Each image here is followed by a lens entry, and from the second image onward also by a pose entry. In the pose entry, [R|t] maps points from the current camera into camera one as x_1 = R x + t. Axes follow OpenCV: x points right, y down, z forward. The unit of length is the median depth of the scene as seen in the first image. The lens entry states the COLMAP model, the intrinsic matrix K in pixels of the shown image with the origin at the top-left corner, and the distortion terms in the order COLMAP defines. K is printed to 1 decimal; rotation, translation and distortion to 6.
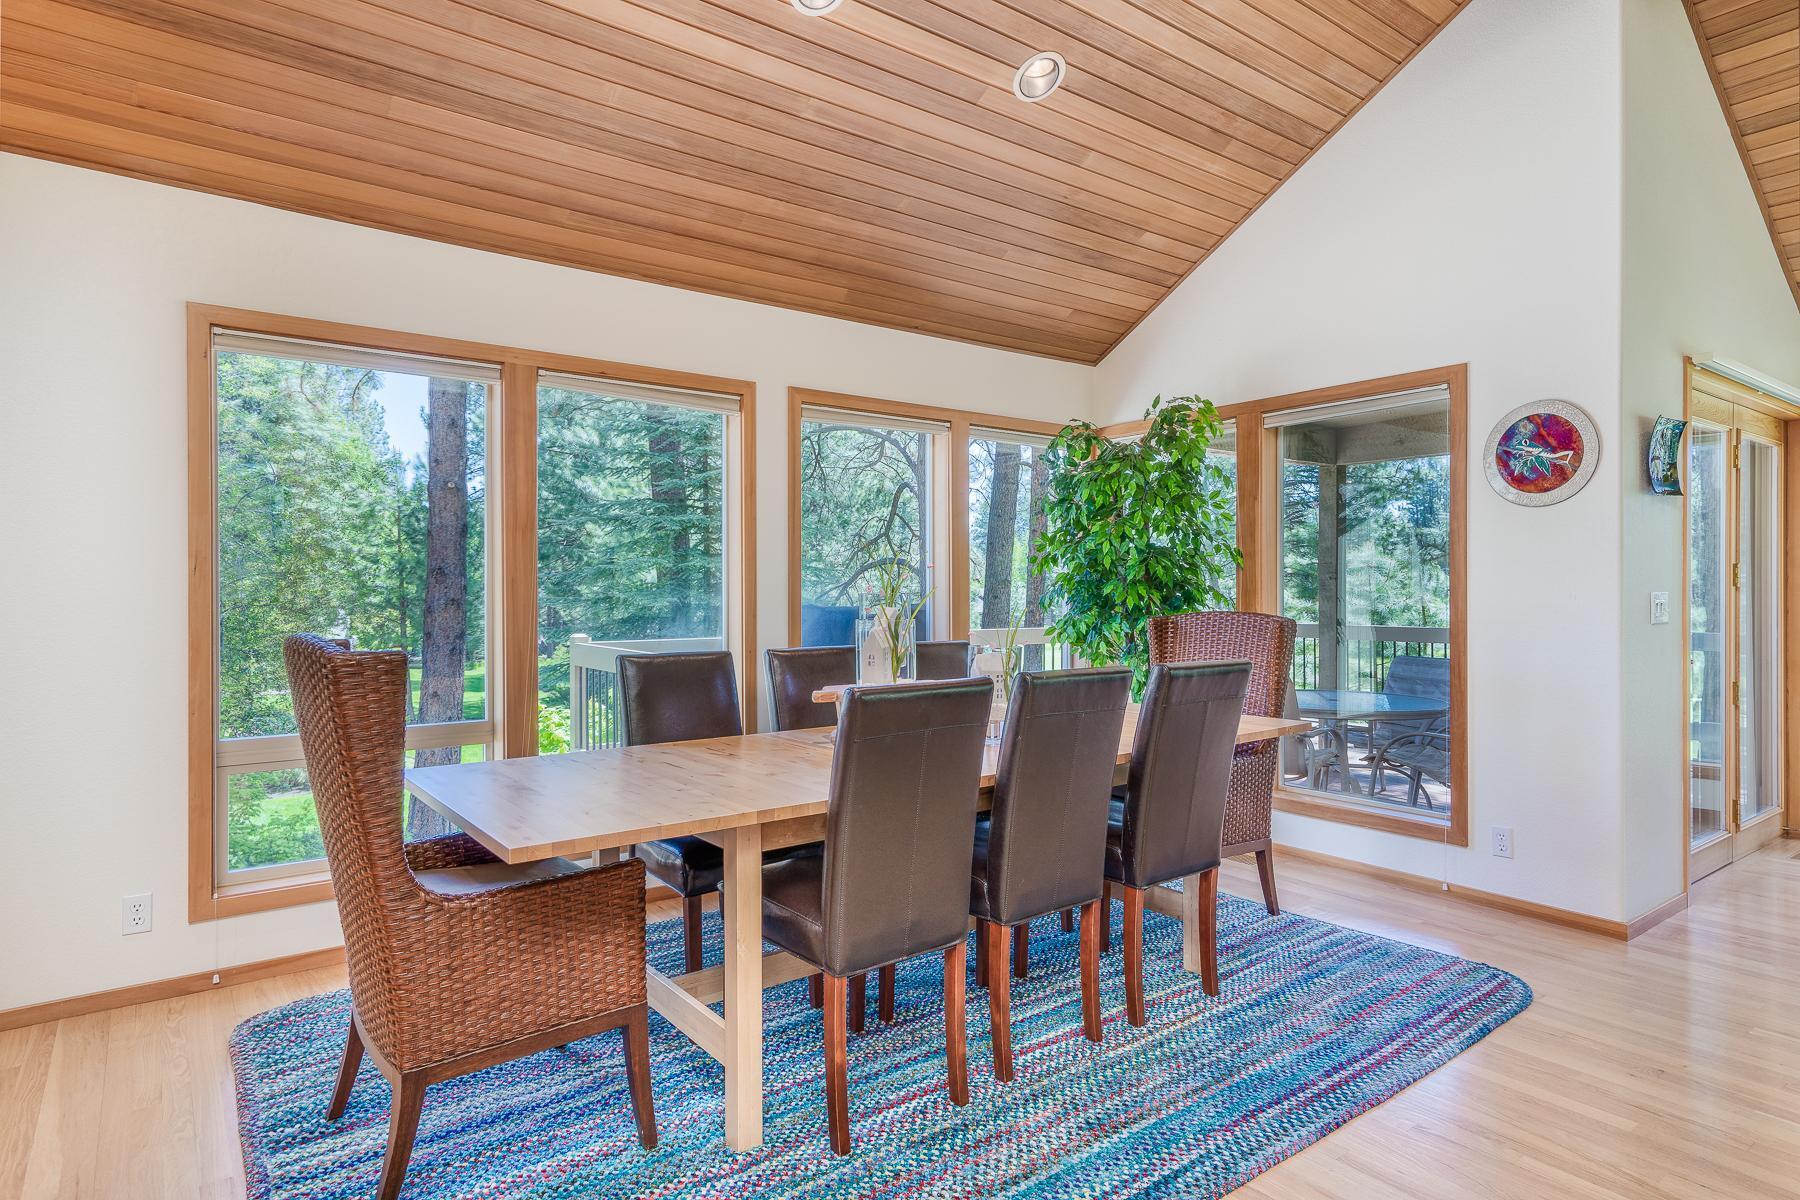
lens RADIAL K [[1005.4, 0, 900.0], [0, 1005.4, 600.0], [0, 0, 1]] dist [0.022964, 0.001433]
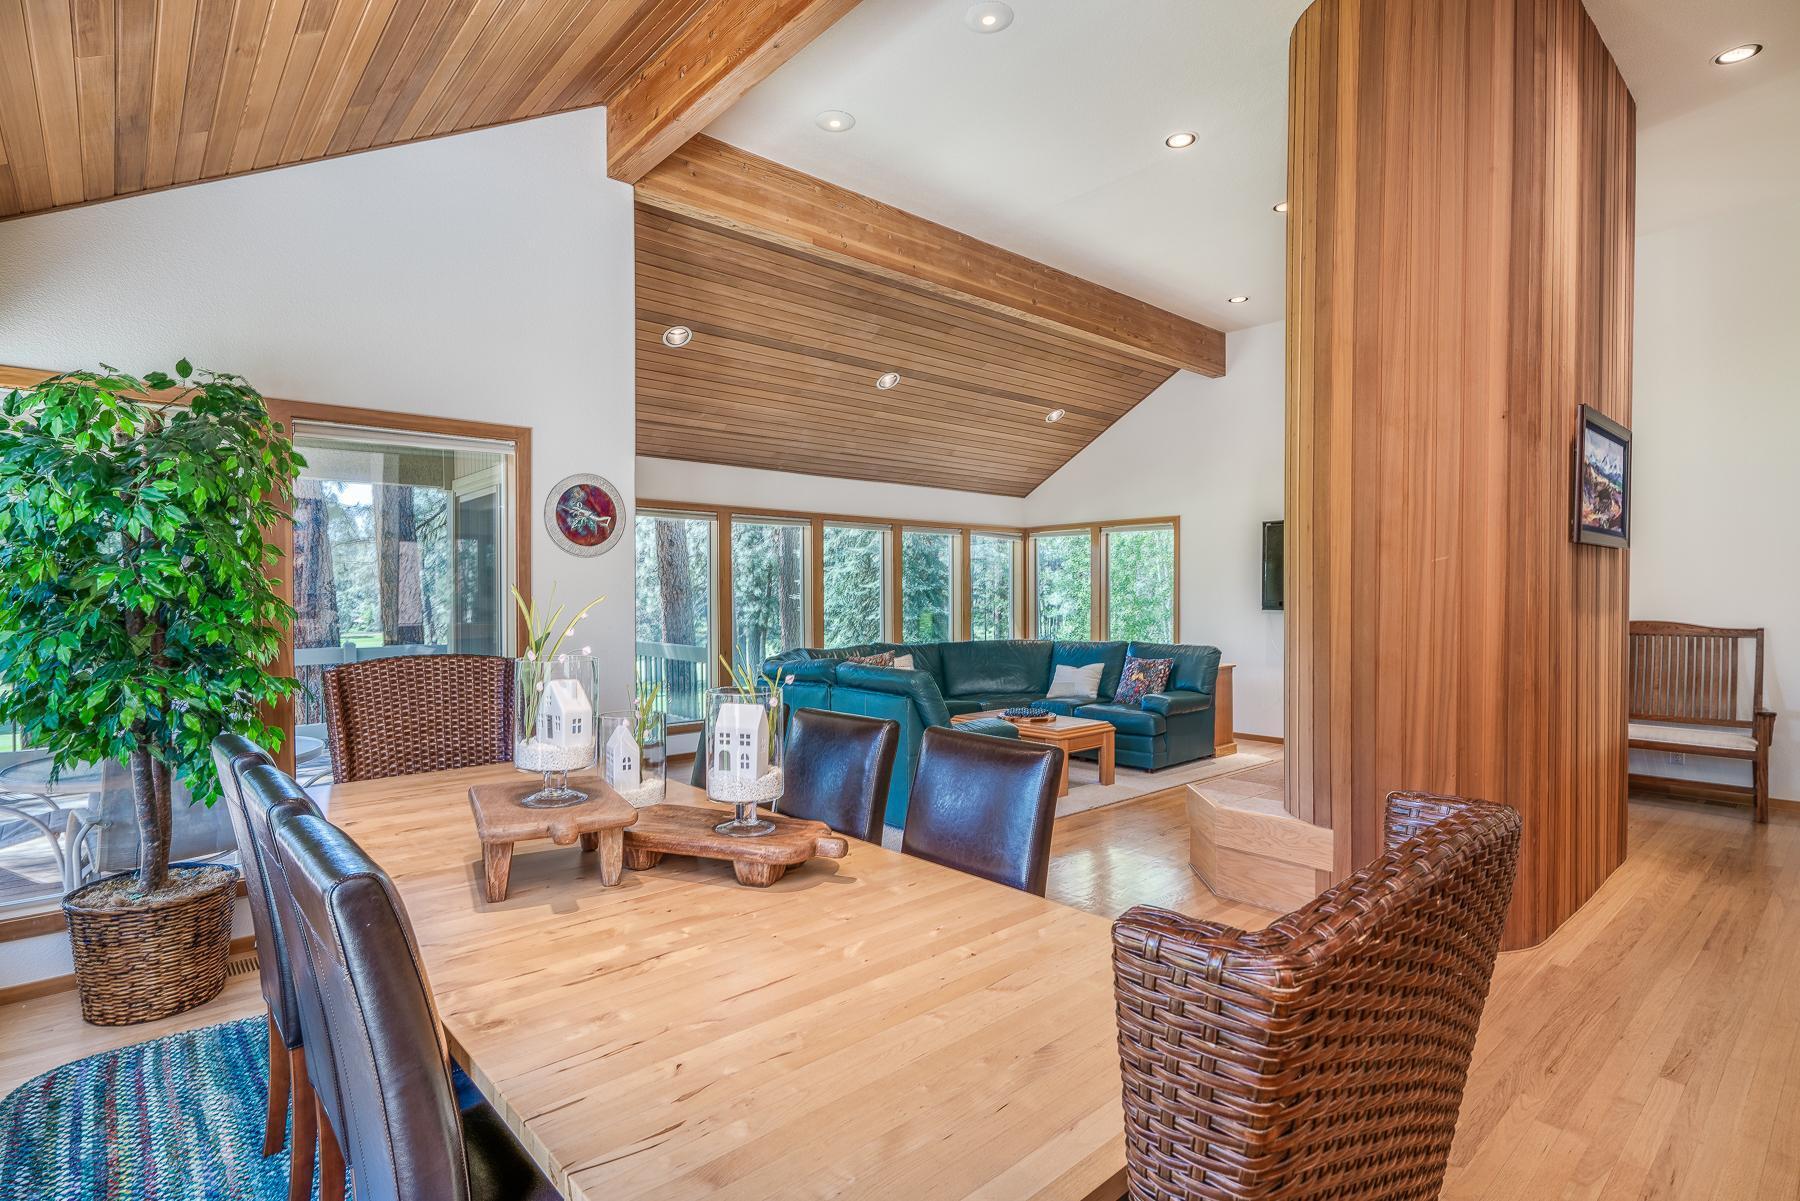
lens RADIAL K [[864.8, 0, 900.0], [0, 864.8, 600.5], [0, 0, 1]] dist [0.002156, 0.000451]
pose [[-0.068658, -0.005681, 0.997624, -0.449782], [0.013568, 0.999886, 0.006628, -0.036947], [-0.997548, 0.013991, -0.068573, 0.639340]]
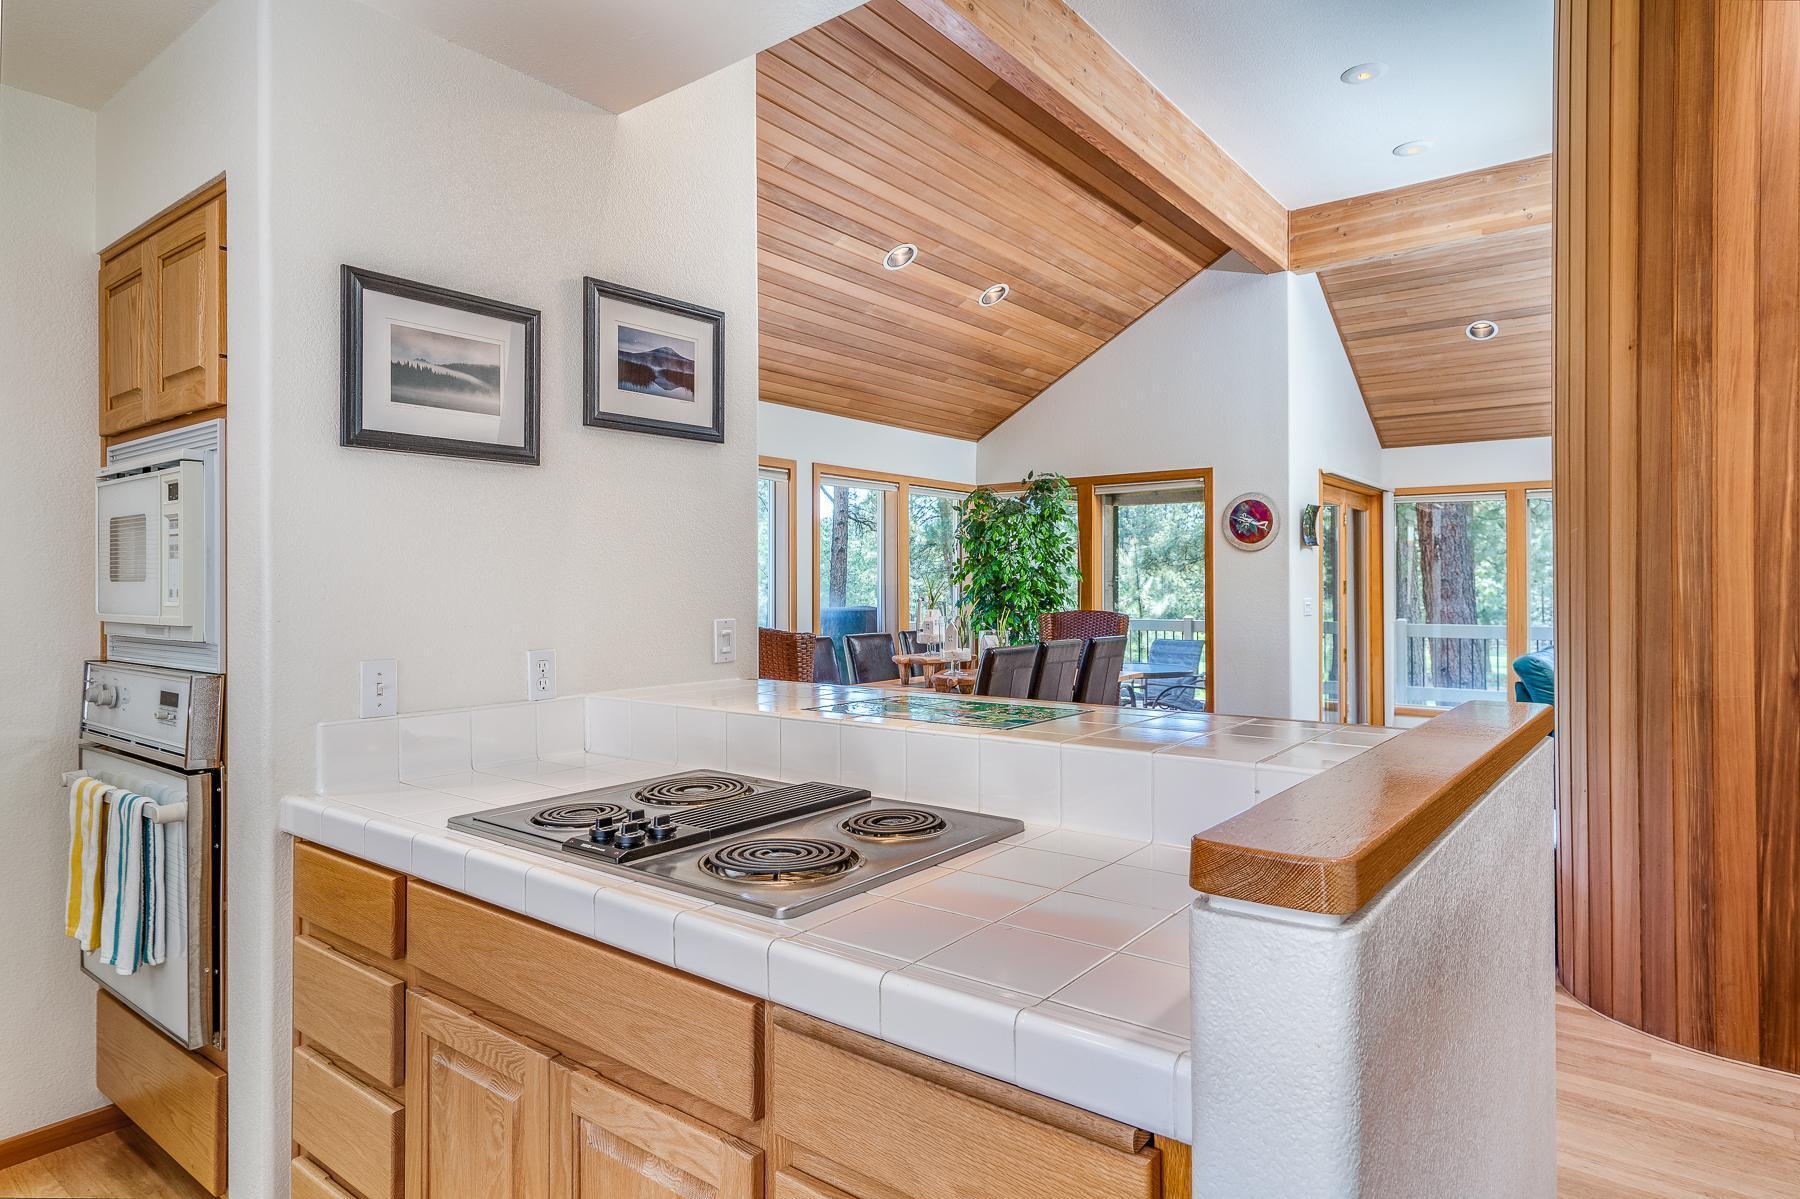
lens RADIAL K [[1005.4, 0, 900.0], [0, 1005.4, 599.5], [0, 0, 1]] dist [0.022964, 0.001433]
pose [[0.965421, -0.001785, 0.260689, -0.401954], [0.000618, 0.999989, 0.004560, -0.014664], [-0.260694, -0.004242, 0.965412, -0.516990]]
